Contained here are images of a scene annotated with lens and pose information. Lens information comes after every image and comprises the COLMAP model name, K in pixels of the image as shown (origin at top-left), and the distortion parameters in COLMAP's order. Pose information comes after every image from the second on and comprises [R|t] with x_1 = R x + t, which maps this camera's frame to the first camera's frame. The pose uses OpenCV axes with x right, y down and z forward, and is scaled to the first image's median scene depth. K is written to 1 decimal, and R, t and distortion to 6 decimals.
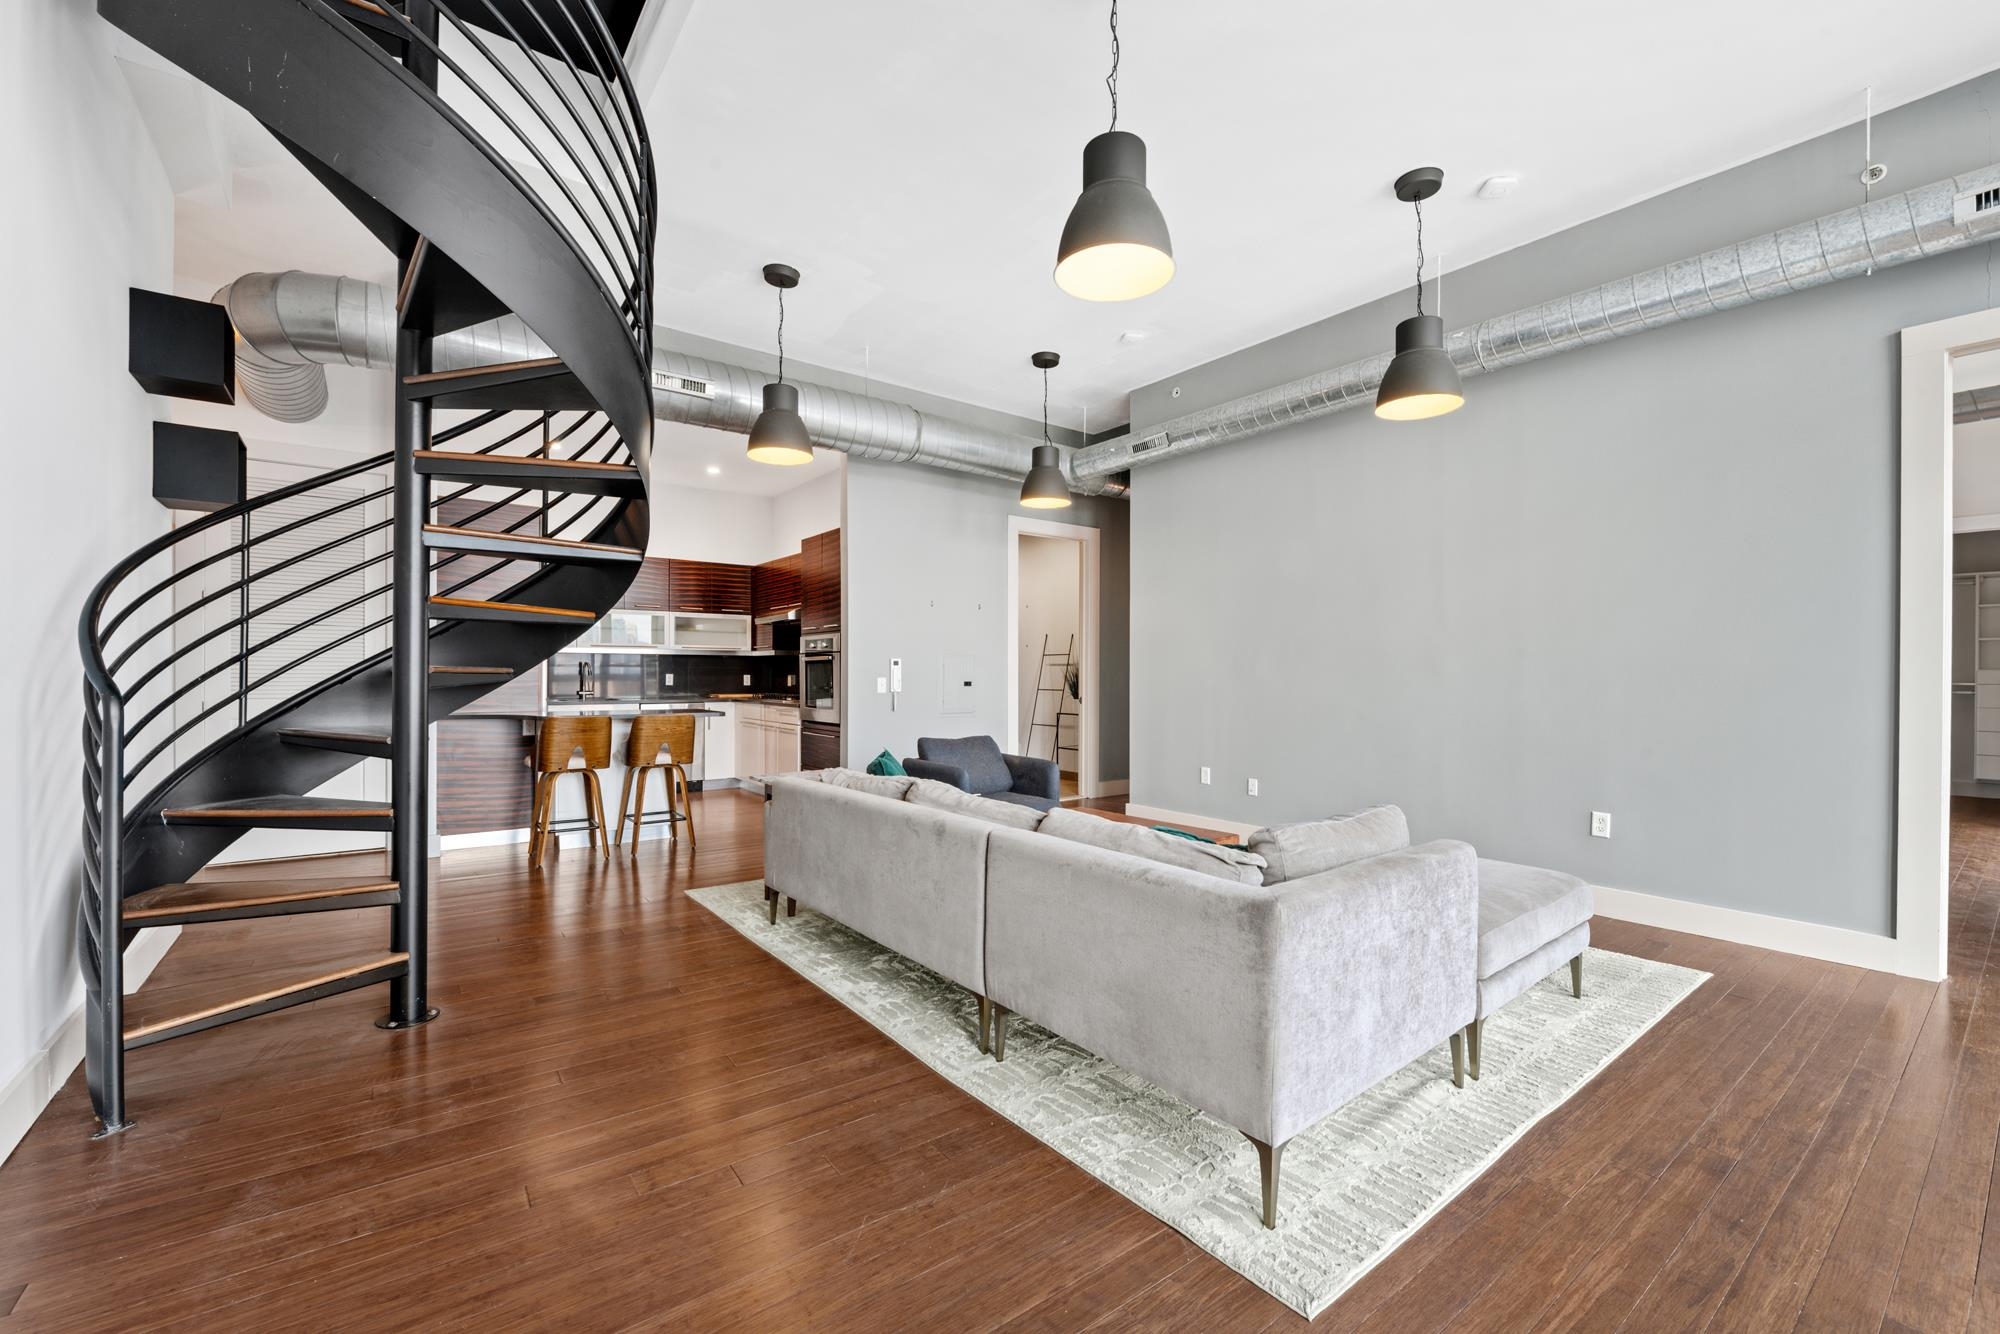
lens RADIAL K [[803.2, 0, 1005.2], [0, 803.2, 671.6], [0, 0, 1]] dist [-0.001654, -0.000057]
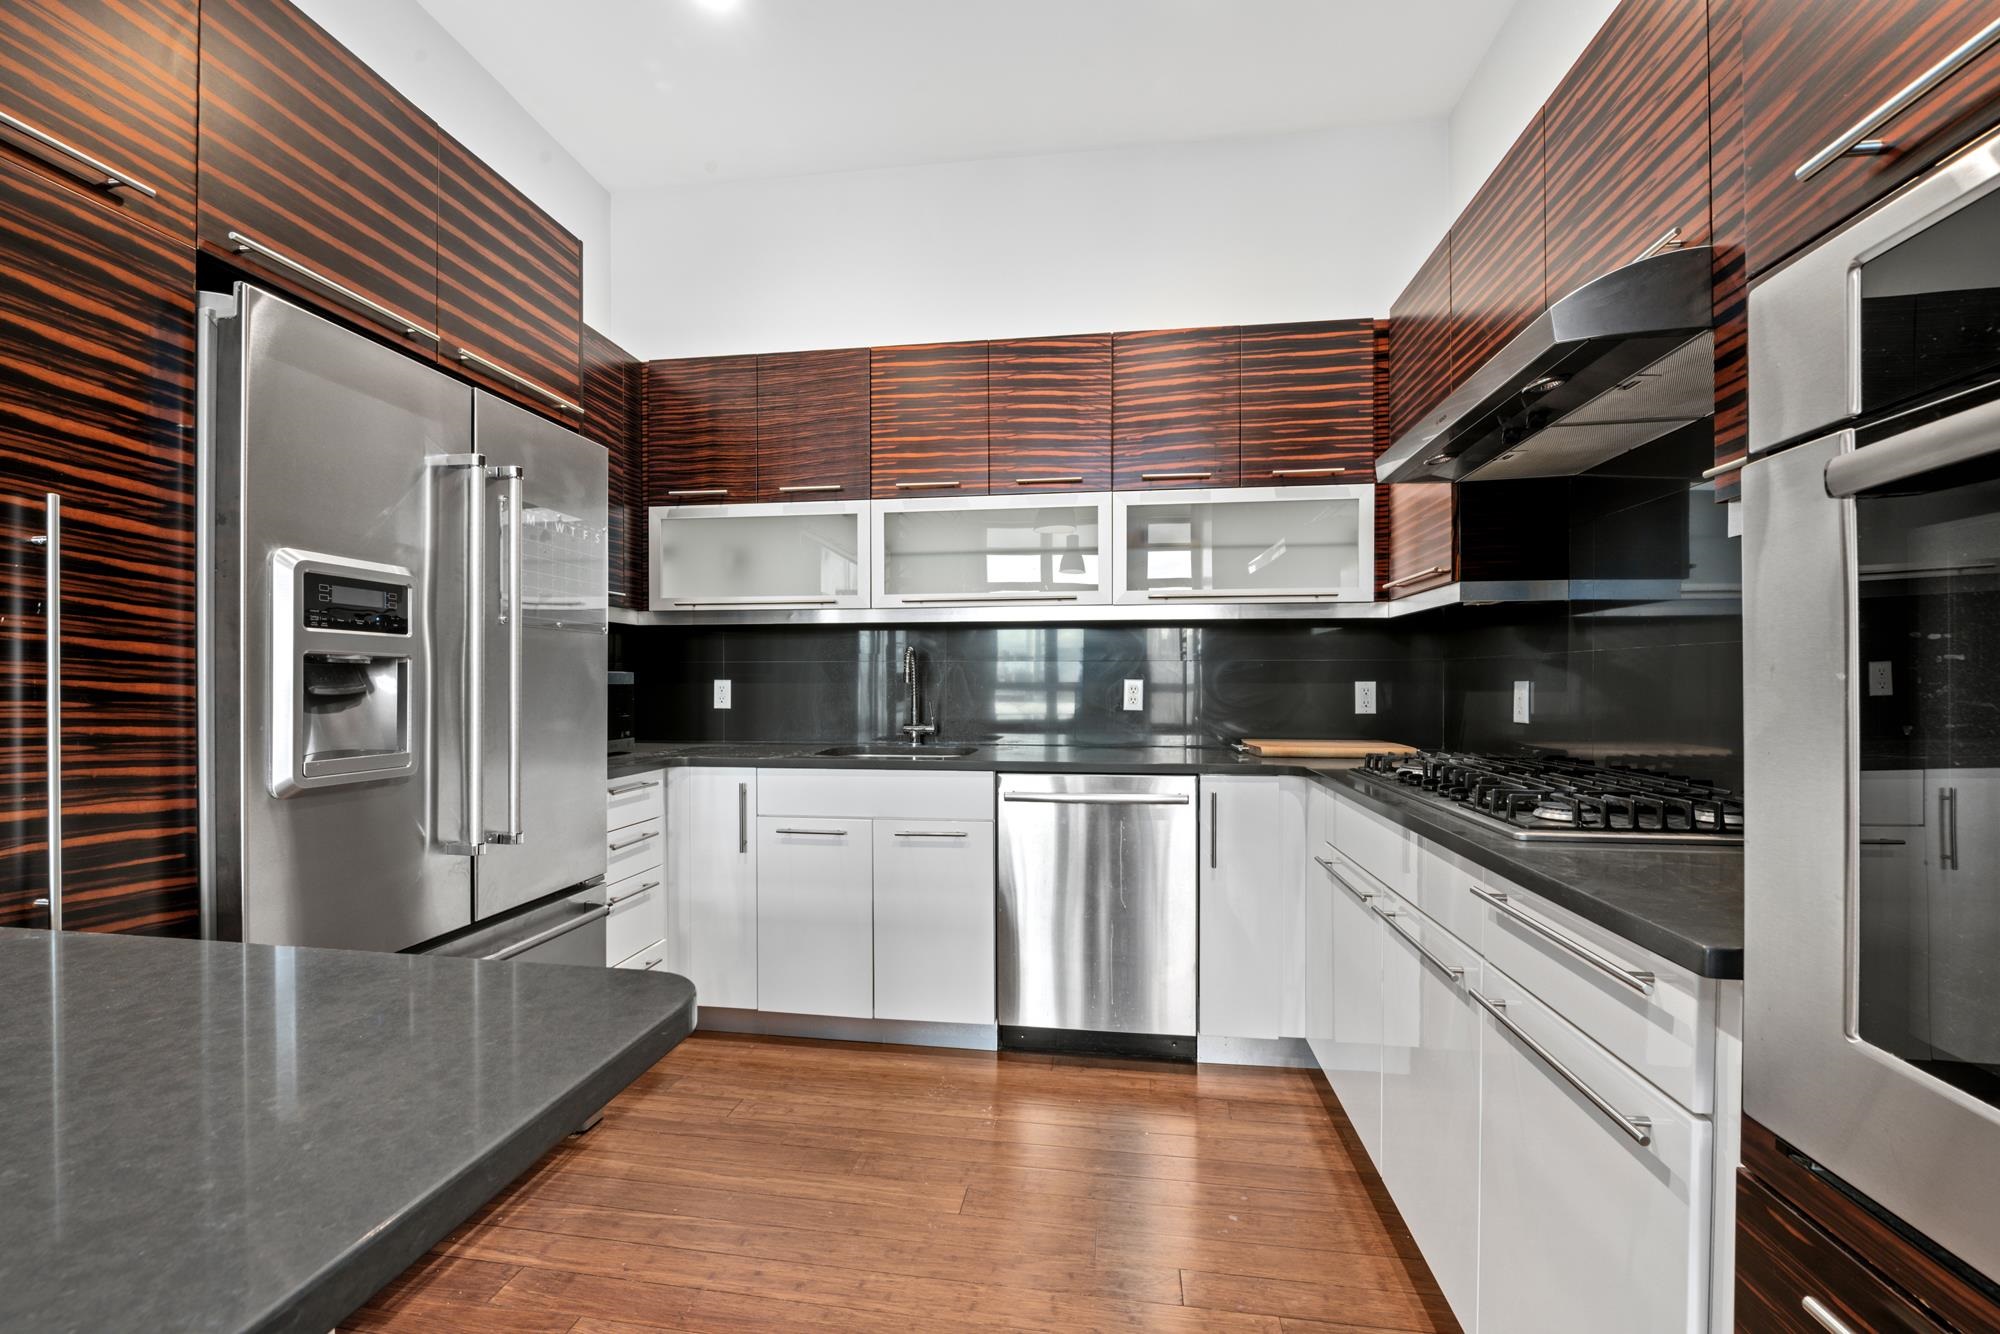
lens RADIAL K [[803.2, 0, 1001.5], [0, 803.2, 677.8], [0, 0, 1]] dist [-0.001654, -0.000057]
pose [[0.704929, -0.001497, -0.709276, -0.202738], [0.000270, 0.999998, -0.001842, 0.003316], [0.709278, 0.001107, 0.704928, 0.692327]]
